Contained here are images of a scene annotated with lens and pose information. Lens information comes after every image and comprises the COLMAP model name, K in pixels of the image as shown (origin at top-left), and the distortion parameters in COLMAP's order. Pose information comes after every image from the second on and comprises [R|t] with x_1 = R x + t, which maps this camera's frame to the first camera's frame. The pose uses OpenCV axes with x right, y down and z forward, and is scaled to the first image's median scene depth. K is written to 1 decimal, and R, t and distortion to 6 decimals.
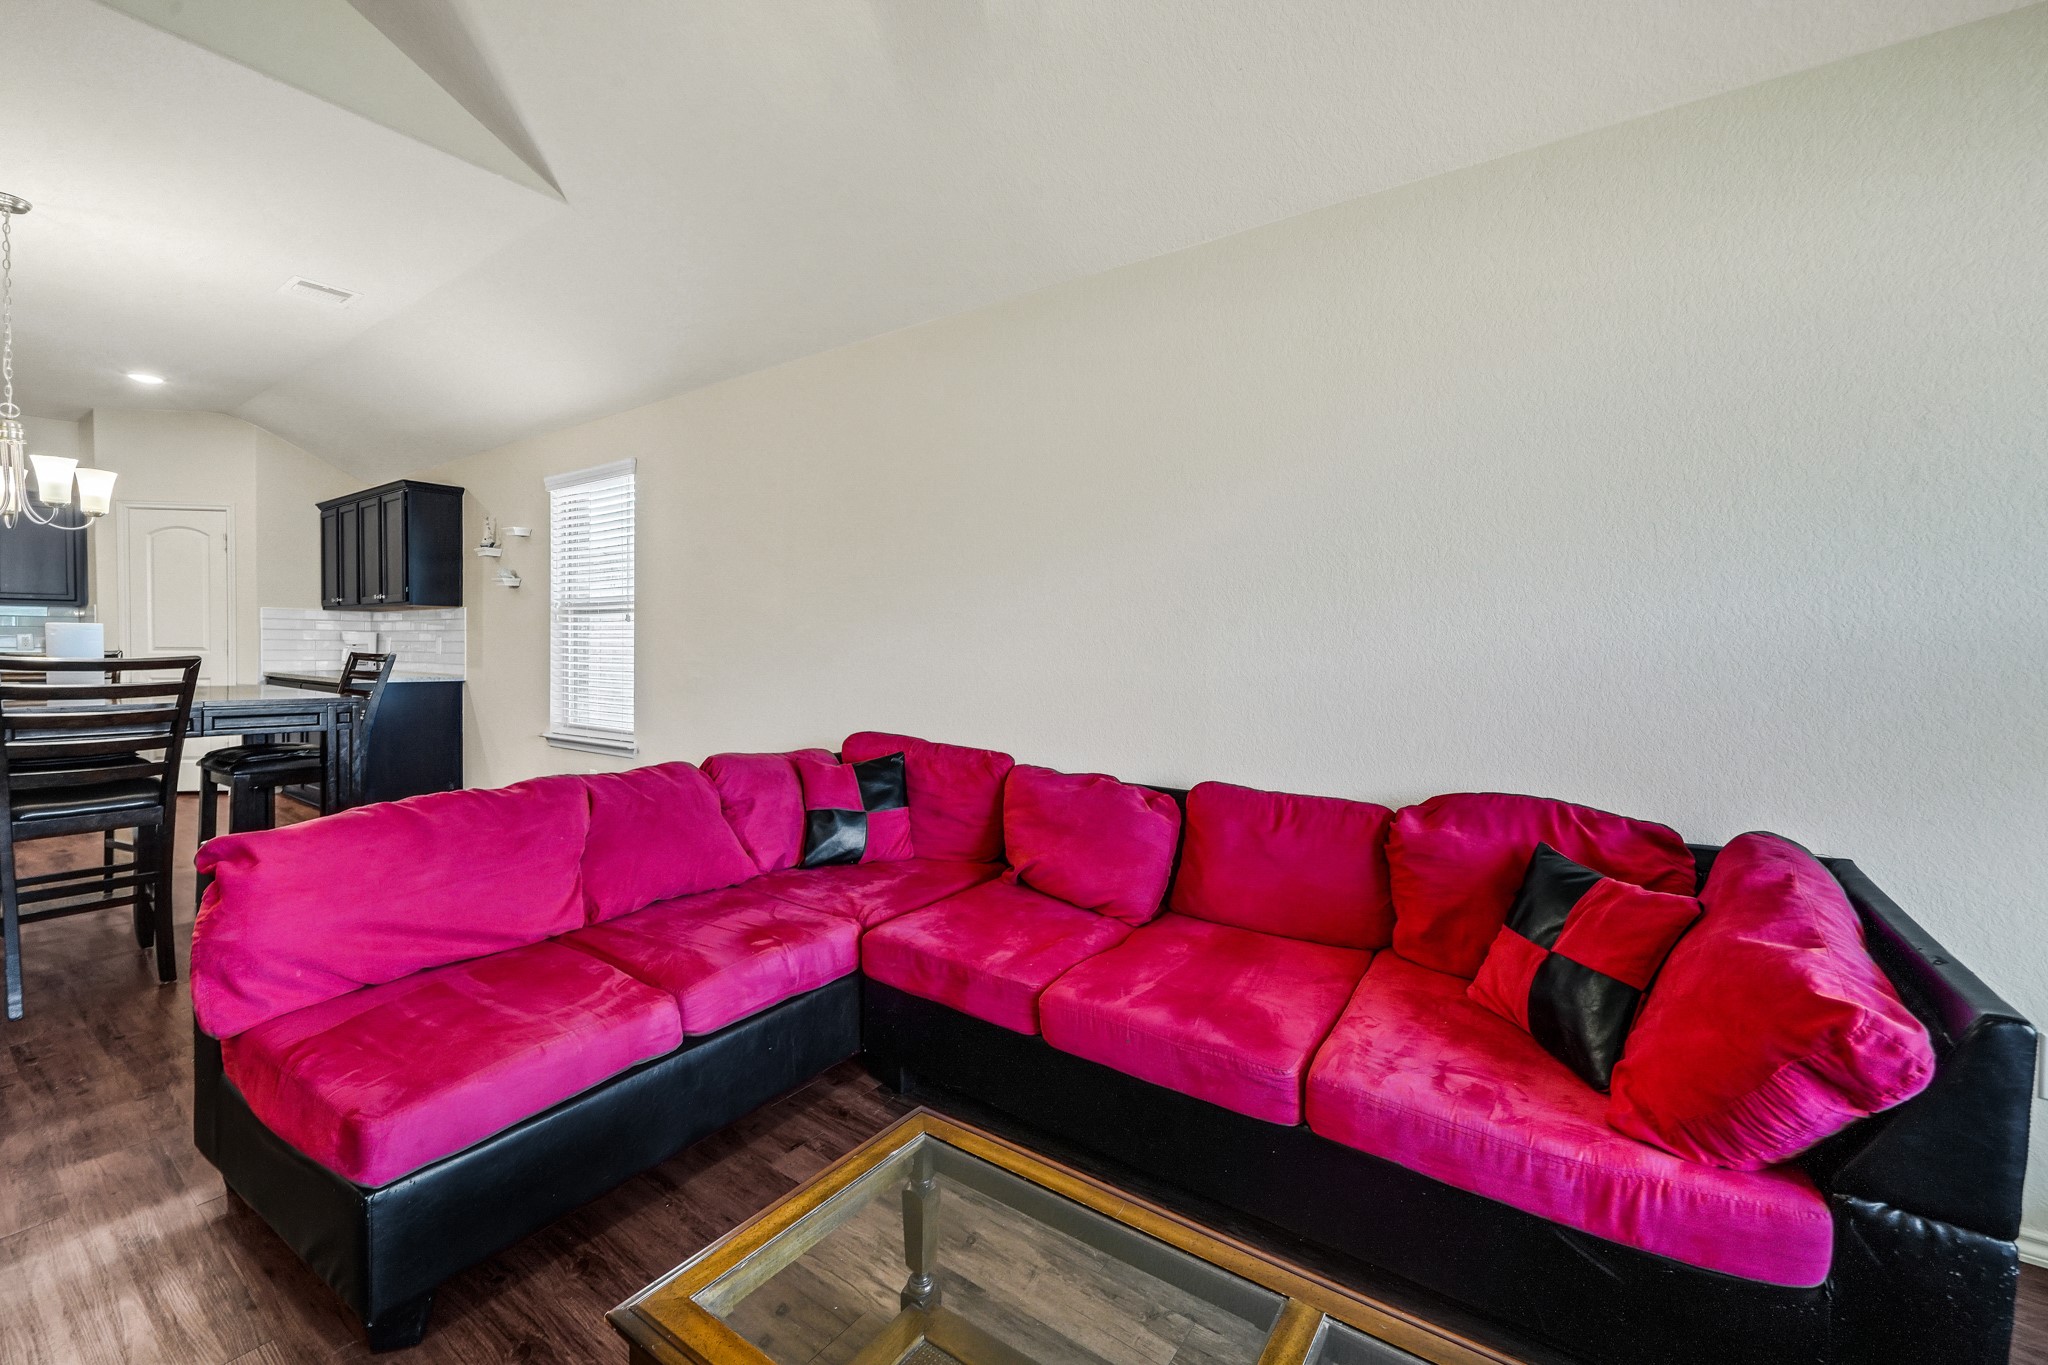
lens RADIAL K [[839.9, 0, 1024.1], [0, 839.9, 679.3], [0, 0, 1]] dist [-0.001390, 0.000406]
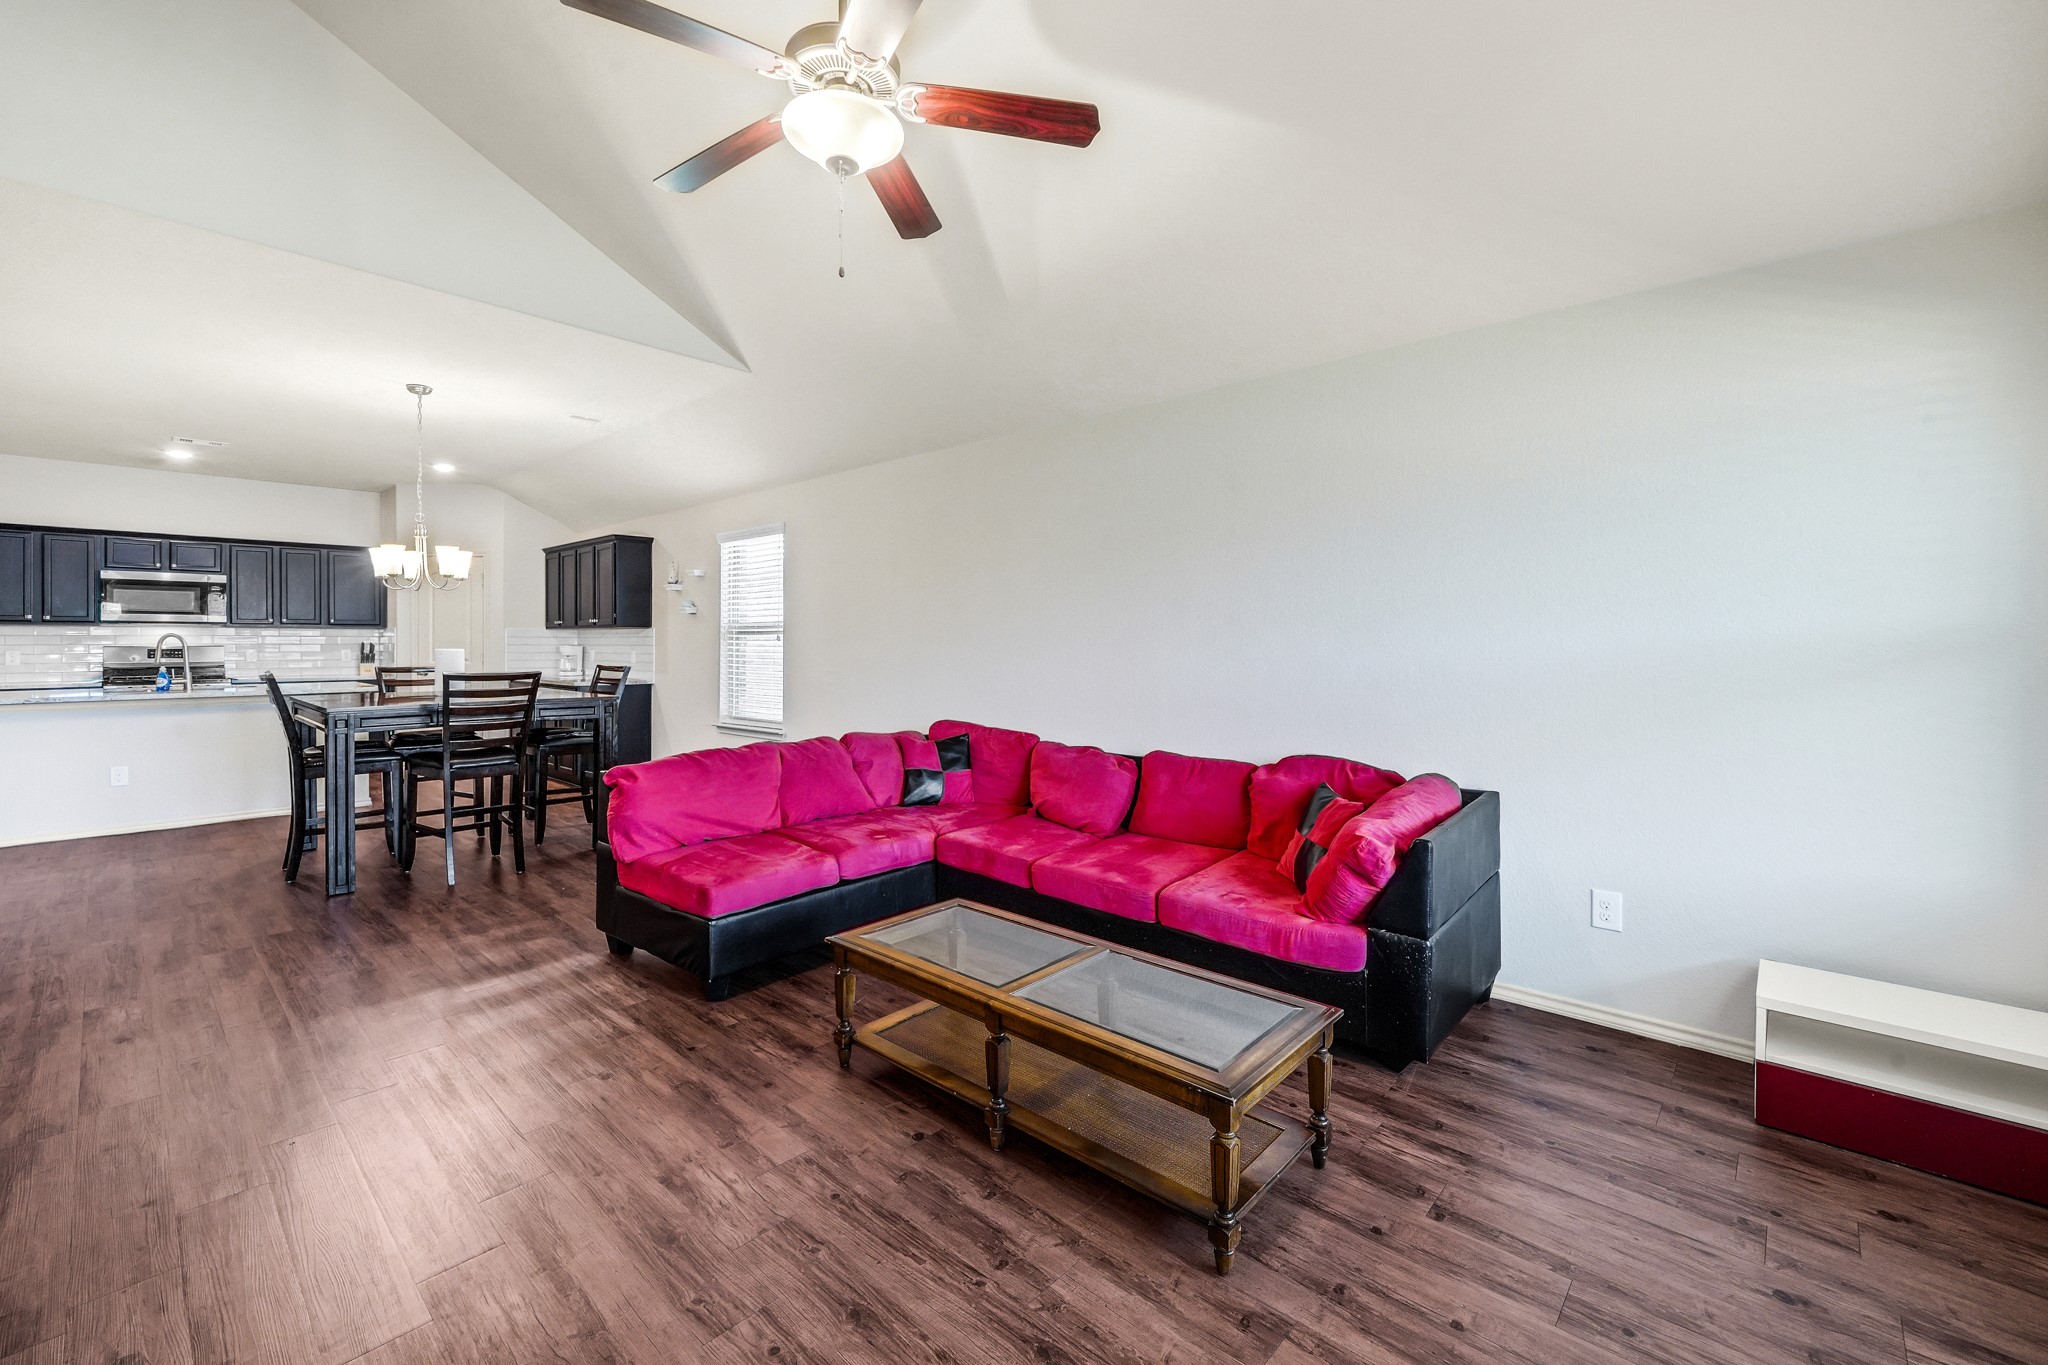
lens RADIAL K [[839.9, 0, 1022.5], [0, 839.9, 667.1], [0, 0, 1]] dist [-0.001390, 0.000406]
pose [[0.993092, -0.003934, -0.117270, 0.165084], [0.002514, 0.999922, -0.012249, -0.015835], [0.117309, 0.011870, 0.993025, -0.612111]]
